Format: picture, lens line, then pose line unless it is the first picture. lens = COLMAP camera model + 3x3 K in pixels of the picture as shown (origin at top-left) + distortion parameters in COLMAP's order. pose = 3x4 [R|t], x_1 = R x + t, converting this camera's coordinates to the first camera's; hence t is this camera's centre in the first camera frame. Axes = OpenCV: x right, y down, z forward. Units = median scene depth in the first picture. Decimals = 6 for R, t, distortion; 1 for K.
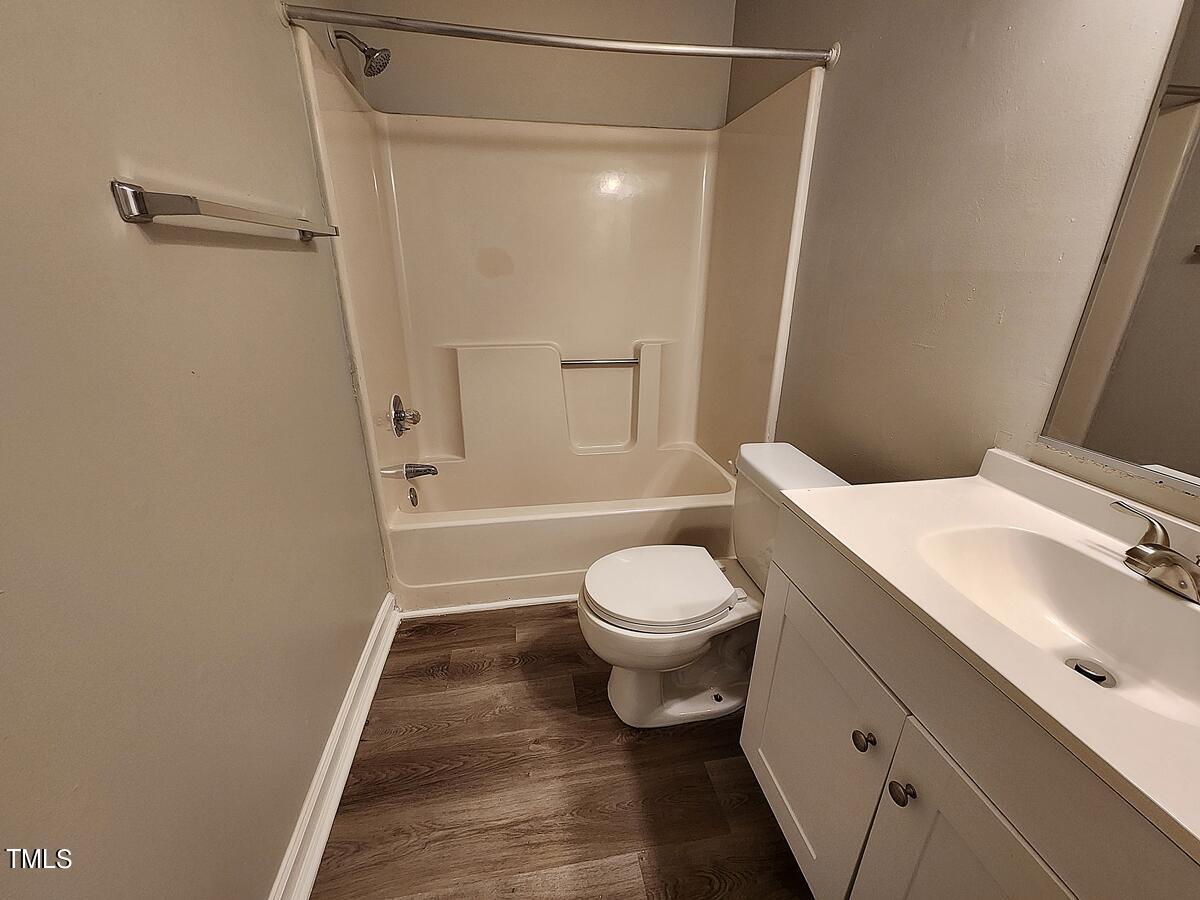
lens RADIAL K [[492.6, 0, 600.4], [0, 492.6, 454.6], [0, 0, 1]] dist [-0.000191, -0.000724]
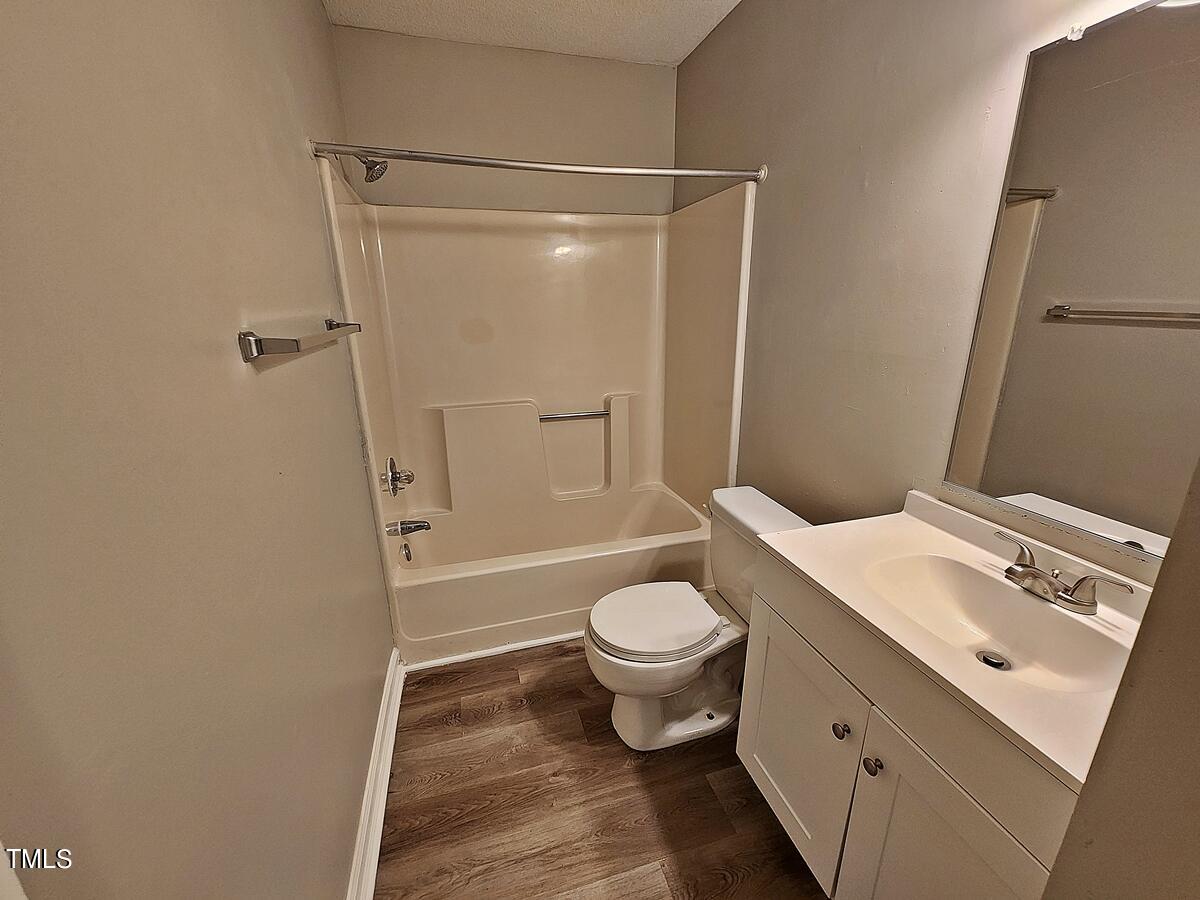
lens RADIAL K [[492.6, 0, 598.7], [0, 492.6, 447.7], [0, 0, 1]] dist [-0.000191, -0.000724]
pose [[0.993582, -0.049729, 0.101600, -0.103247], [0.057109, 0.995835, -0.071072, -0.056866], [-0.097643, 0.076418, 0.992283, -0.150093]]
